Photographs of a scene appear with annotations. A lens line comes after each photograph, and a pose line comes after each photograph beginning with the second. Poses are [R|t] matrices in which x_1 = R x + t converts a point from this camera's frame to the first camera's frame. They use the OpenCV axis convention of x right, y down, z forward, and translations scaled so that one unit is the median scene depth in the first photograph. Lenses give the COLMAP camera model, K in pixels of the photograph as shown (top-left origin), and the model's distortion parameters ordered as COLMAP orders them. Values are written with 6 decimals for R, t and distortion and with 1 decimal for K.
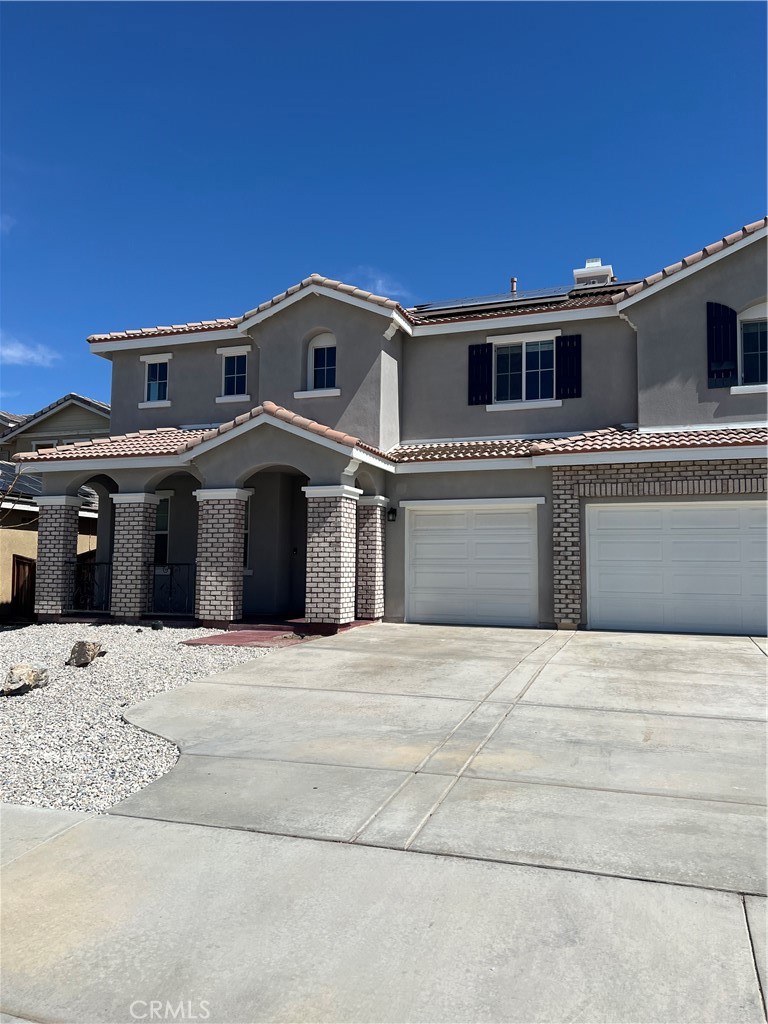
lens RADIAL K [[763.0, 0, 389.0], [0, 763.0, 512.3], [0, 0, 1]] dist [0.057563, -0.007408]
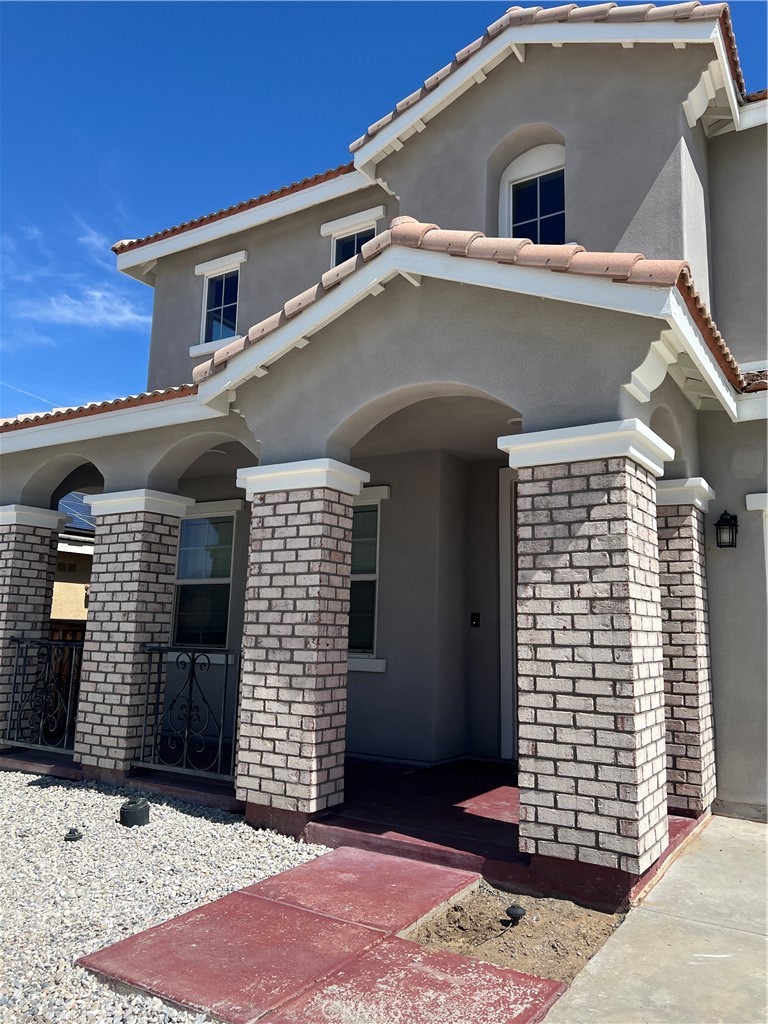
lens RADIAL K [[763.0, 0, 386.7], [0, 763.0, 503.3], [0, 0, 1]] dist [0.057563, -0.007408]
pose [[0.974856, -0.024674, -0.221468, -0.084530], [0.004767, 0.995932, -0.089976, 0.026209], [0.222787, 0.086658, 0.971008, 0.631535]]
